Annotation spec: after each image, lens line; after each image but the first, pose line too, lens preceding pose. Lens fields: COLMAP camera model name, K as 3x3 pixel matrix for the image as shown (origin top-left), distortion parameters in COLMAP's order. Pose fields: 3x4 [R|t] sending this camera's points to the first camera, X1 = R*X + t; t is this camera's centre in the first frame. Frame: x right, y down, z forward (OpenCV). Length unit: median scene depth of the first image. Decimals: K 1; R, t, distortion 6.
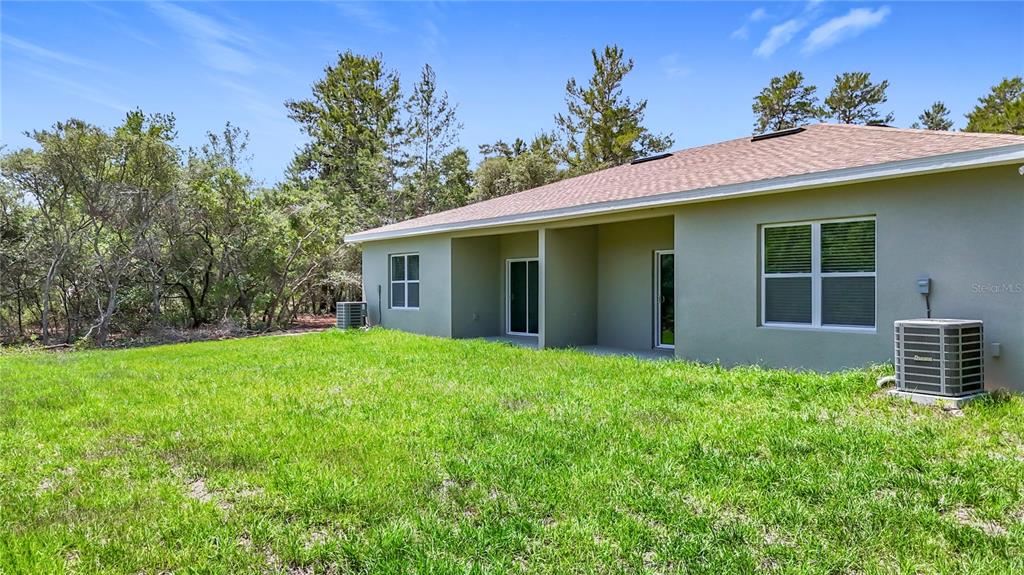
lens RADIAL K [[752.7, 0, 519.1], [0, 752.7, 288.1], [0, 0, 1]] dist [0.077454, -0.077026]
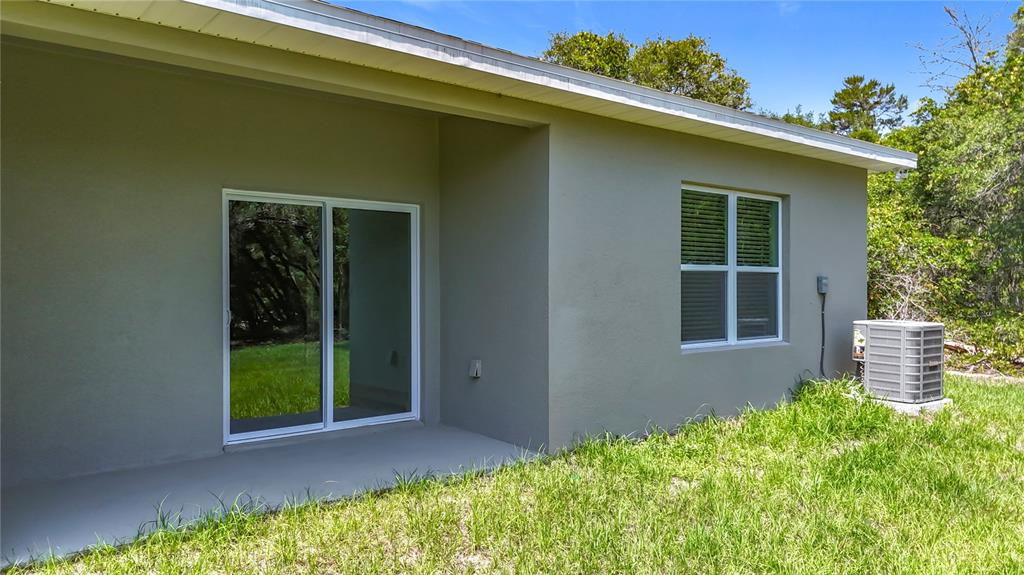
lens RADIAL K [[752.7, 0, 509.3], [0, 752.7, 281.2], [0, 0, 1]] dist [0.077454, -0.077026]
pose [[-0.064546, 0.007476, 0.997887, -0.185764], [0.000713, 0.999972, -0.007446, -0.000360], [-0.997914, 0.000231, -0.064550, 0.801324]]
